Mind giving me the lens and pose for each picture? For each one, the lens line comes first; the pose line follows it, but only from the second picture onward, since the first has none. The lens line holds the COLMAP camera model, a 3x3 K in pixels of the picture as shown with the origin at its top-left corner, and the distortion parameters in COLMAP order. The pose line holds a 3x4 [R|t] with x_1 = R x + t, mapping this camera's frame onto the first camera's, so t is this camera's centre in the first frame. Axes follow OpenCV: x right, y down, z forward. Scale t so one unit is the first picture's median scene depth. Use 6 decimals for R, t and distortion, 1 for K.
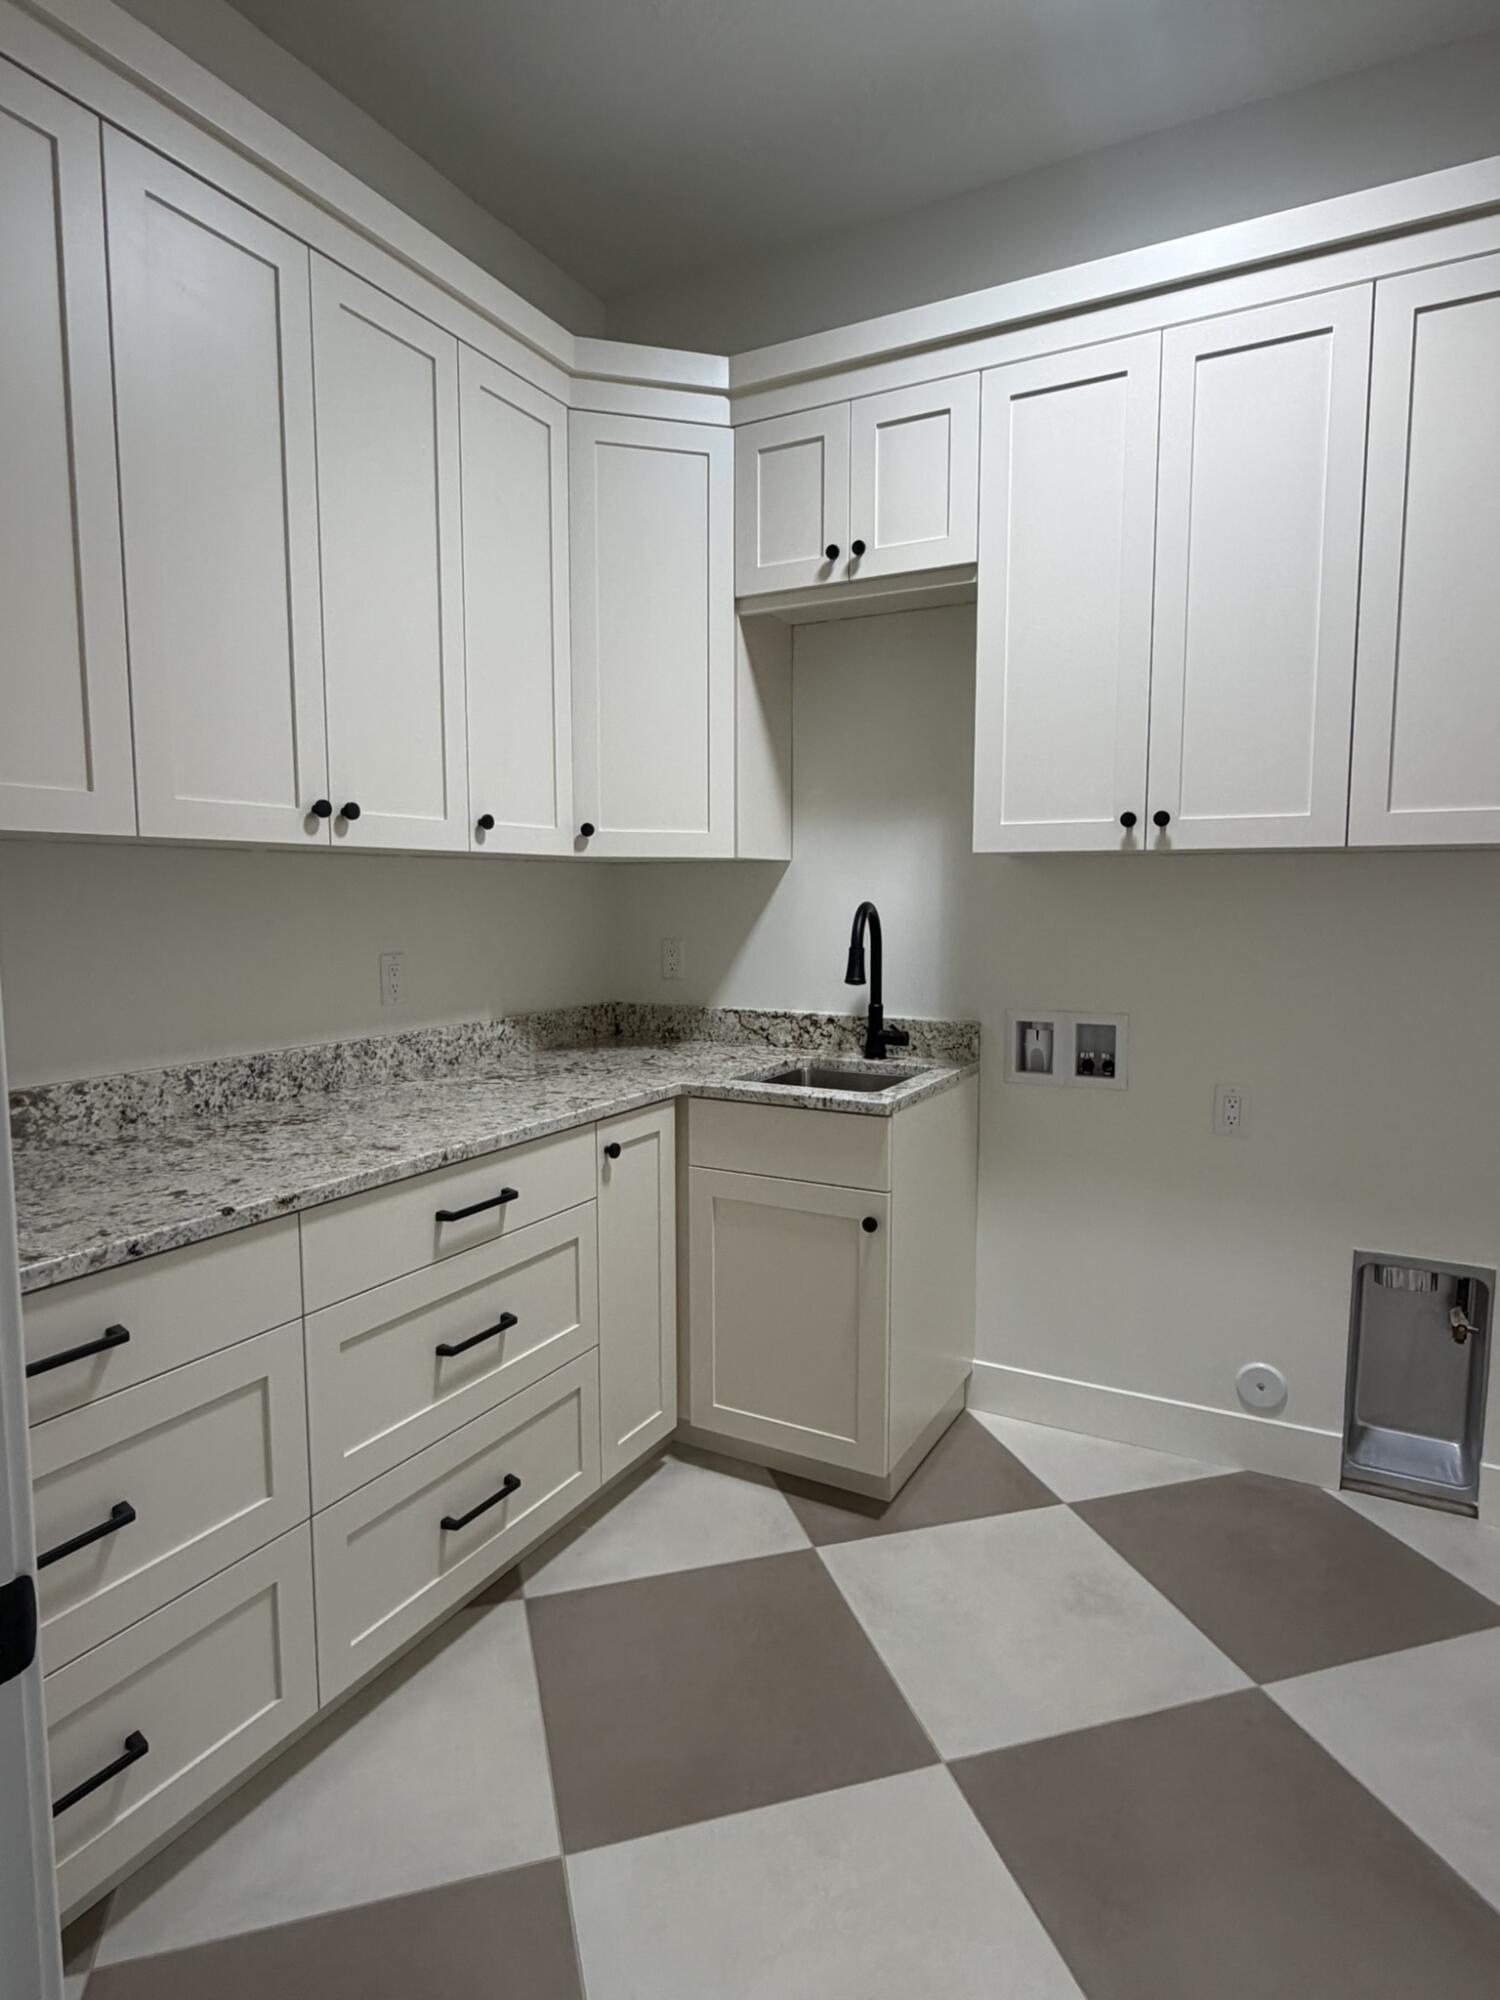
lens RADIAL K [[1111.1, 0, 745.1], [0, 1111.1, 998.8], [0, 0, 1]] dist [-0.002237, 0.001316]
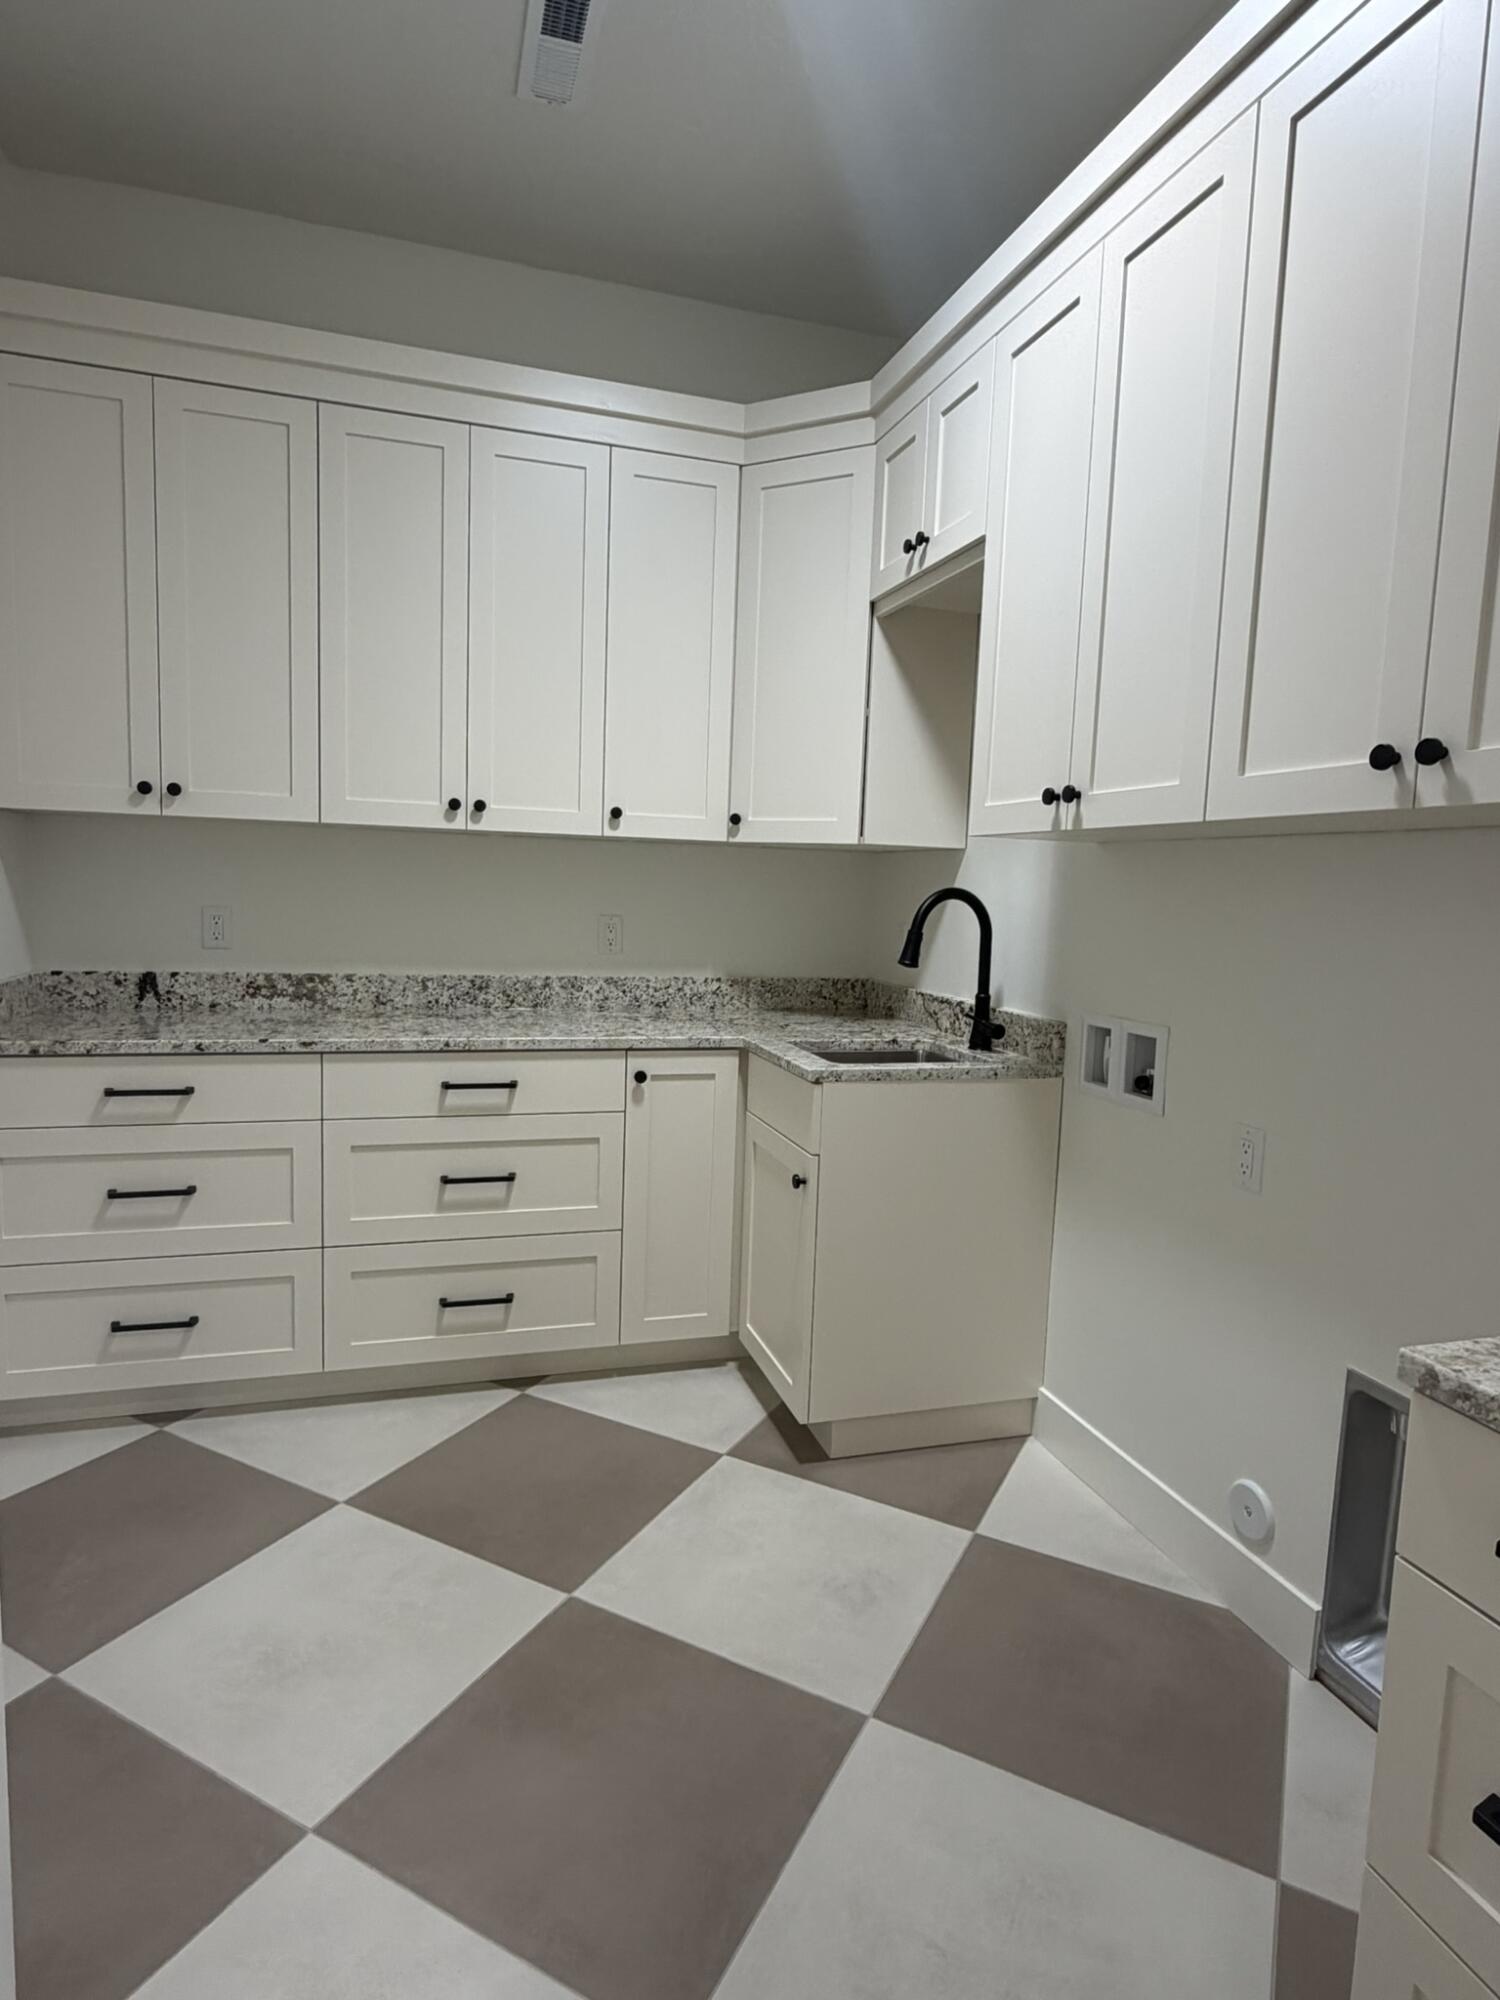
lens RADIAL K [[1111.1, 0, 741.8], [0, 1111.1, 1001.6], [0, 0, 1]] dist [-0.002237, 0.001316]
pose [[0.713247, 0.099142, -0.693865, 0.783255], [-0.102302, 0.994070, 0.036876, -0.003608], [0.693406, 0.044682, 0.719160, 0.179890]]
